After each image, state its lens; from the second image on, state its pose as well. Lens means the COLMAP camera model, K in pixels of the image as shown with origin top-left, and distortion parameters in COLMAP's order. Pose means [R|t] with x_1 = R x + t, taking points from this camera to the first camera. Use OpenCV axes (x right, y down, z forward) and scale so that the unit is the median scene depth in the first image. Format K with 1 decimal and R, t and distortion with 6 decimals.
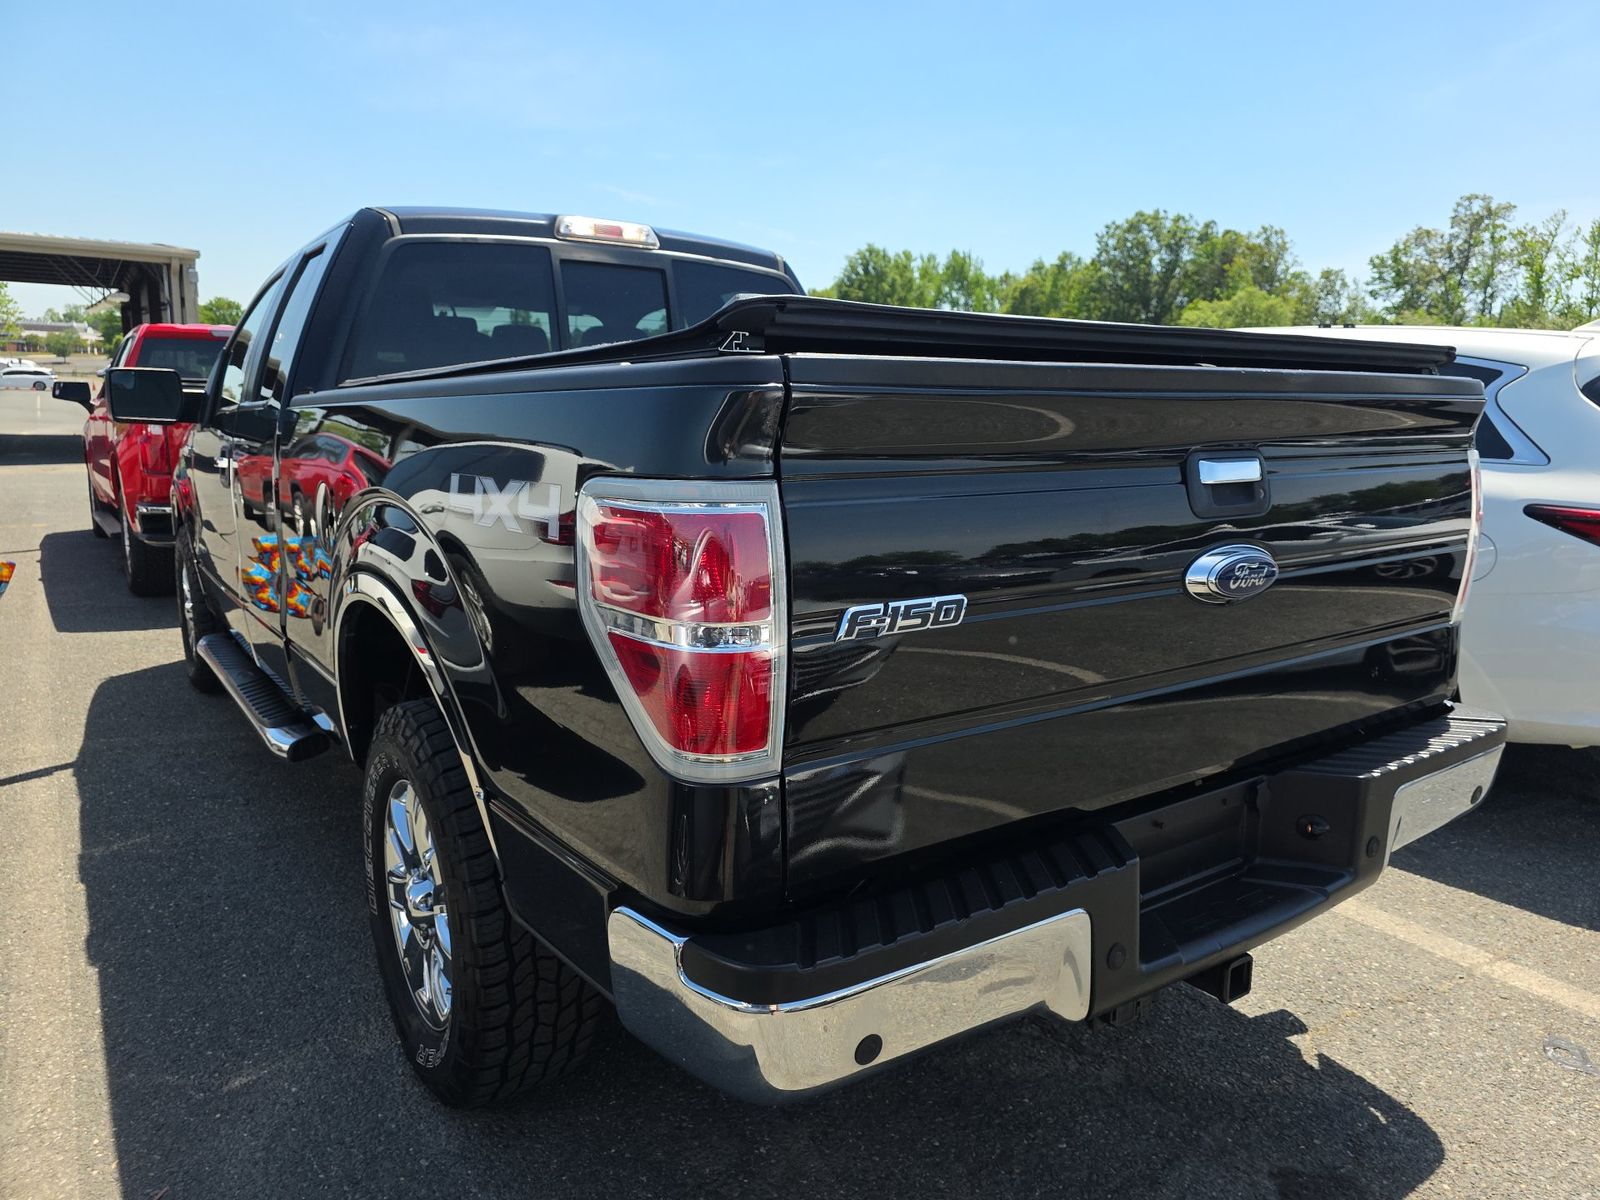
lens RADIAL K [[1074.6, 0, 816.2], [0, 1074.6, 616.1], [0, 0, 1]] dist [0.053494, -0.049478]
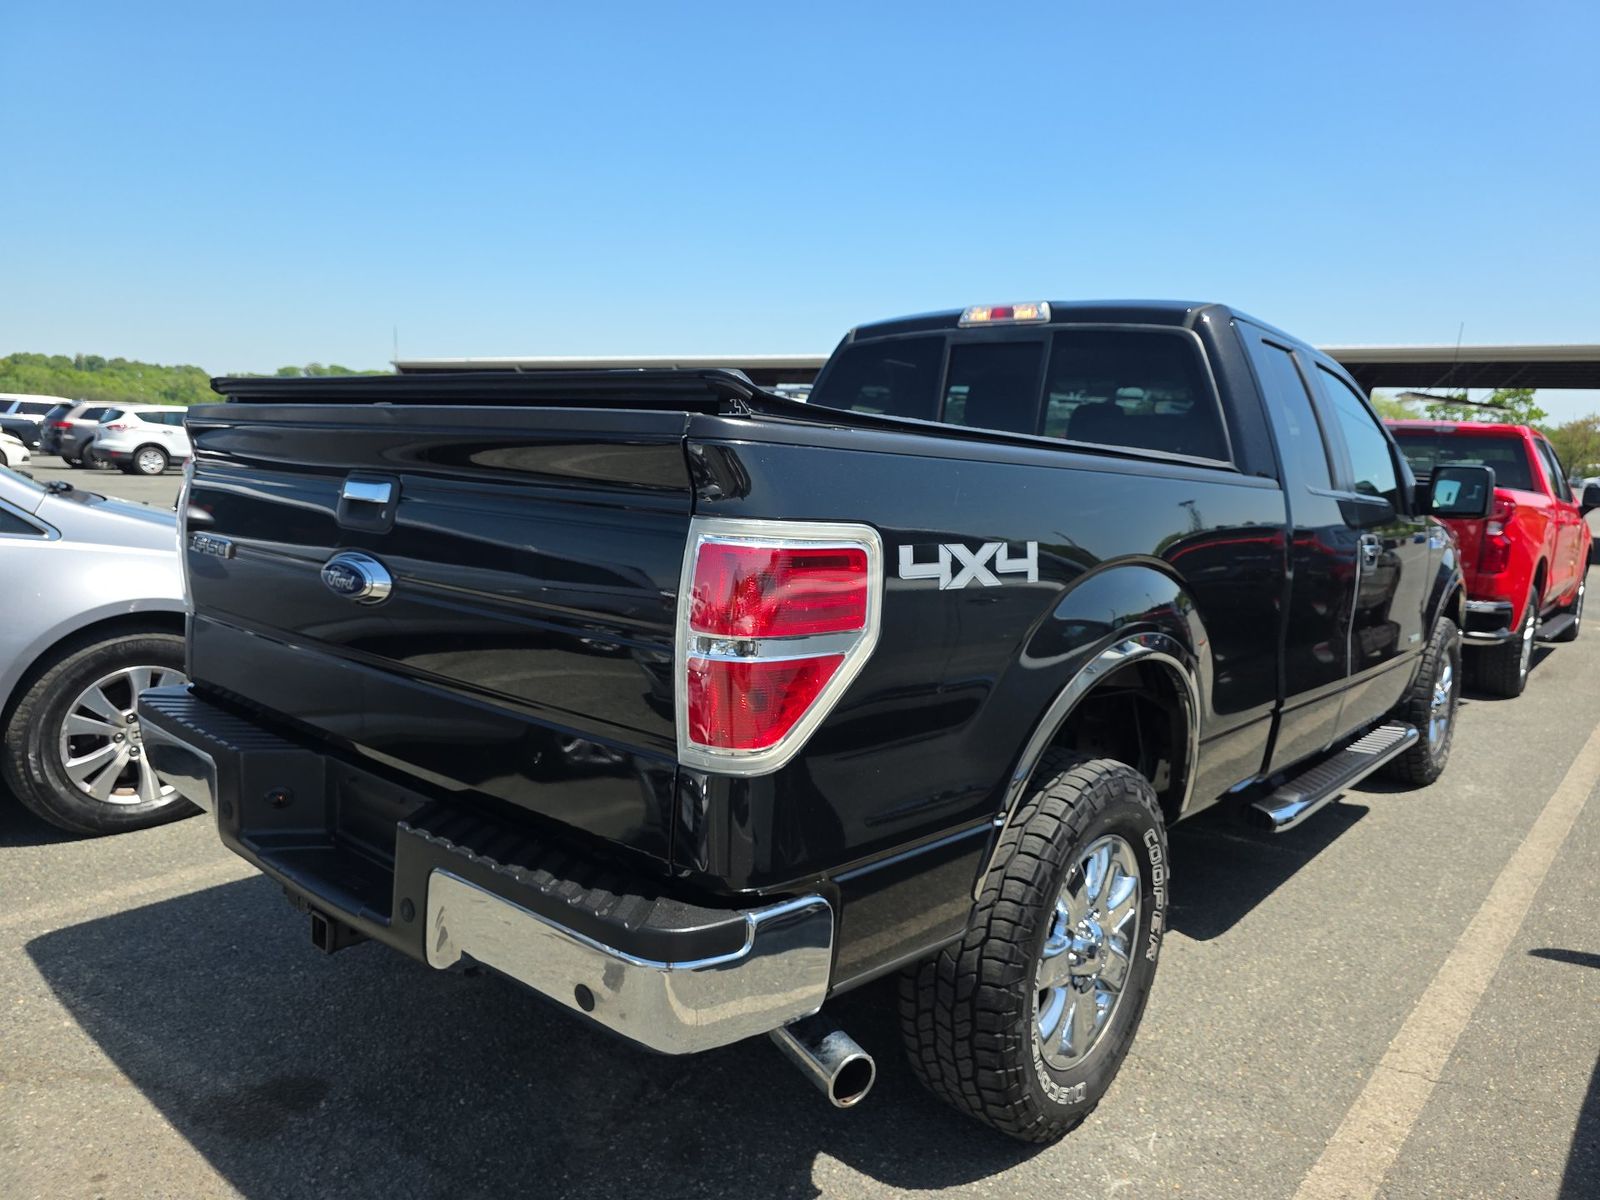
lens RADIAL K [[1071.7, 0, 800.0], [0, 1071.7, 600.0], [0, 0, 1]] dist [0.053213, -0.045838]
pose [[0.254393, 0.128987, -0.958460, 0.847831], [-0.233054, 0.970035, 0.068688, -0.107986], [0.938600, 0.205899, 0.276831, 0.588092]]
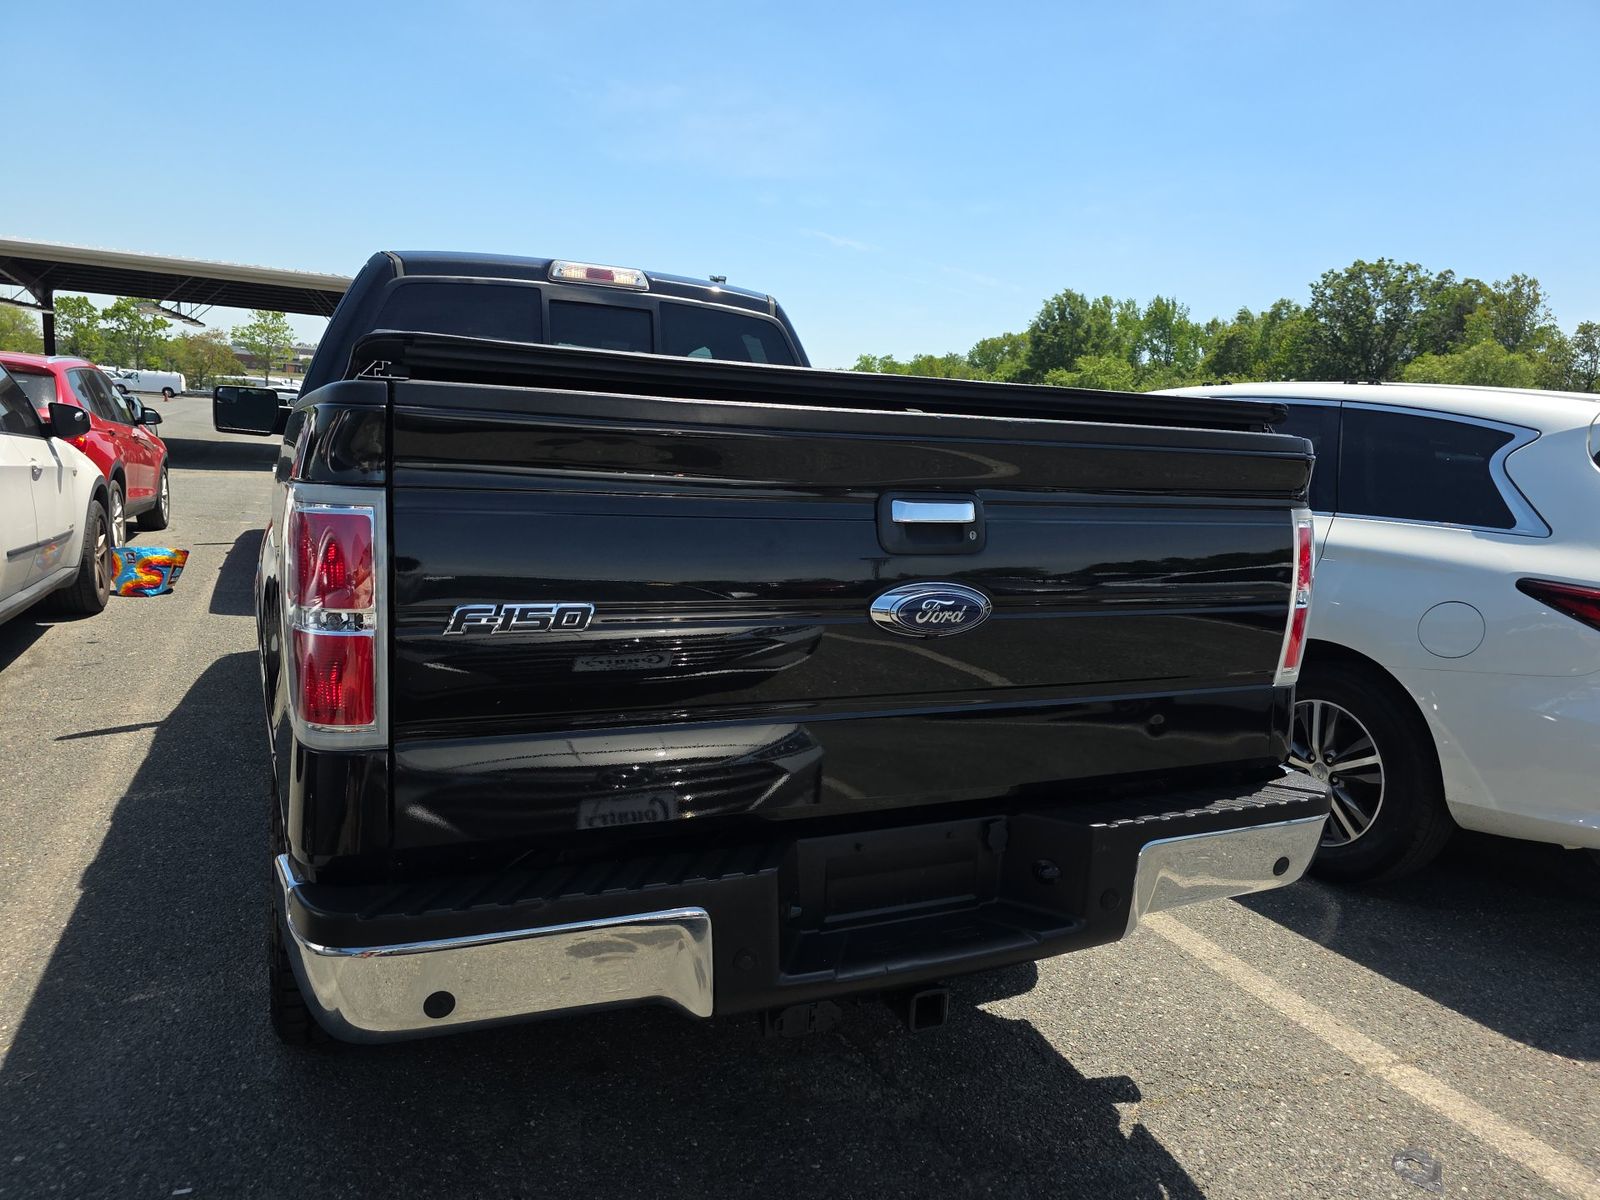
lens RADIAL K [[1071.7, 0, 800.0], [0, 1071.7, 600.0], [0, 0, 1]] dist [0.053213, -0.045838]
pose [[0.980576, 0.068357, -0.183842, 0.236758], [-0.077349, 0.996111, -0.042182, 0.002672], [0.180243, 0.055582, 0.982050, -0.017705]]
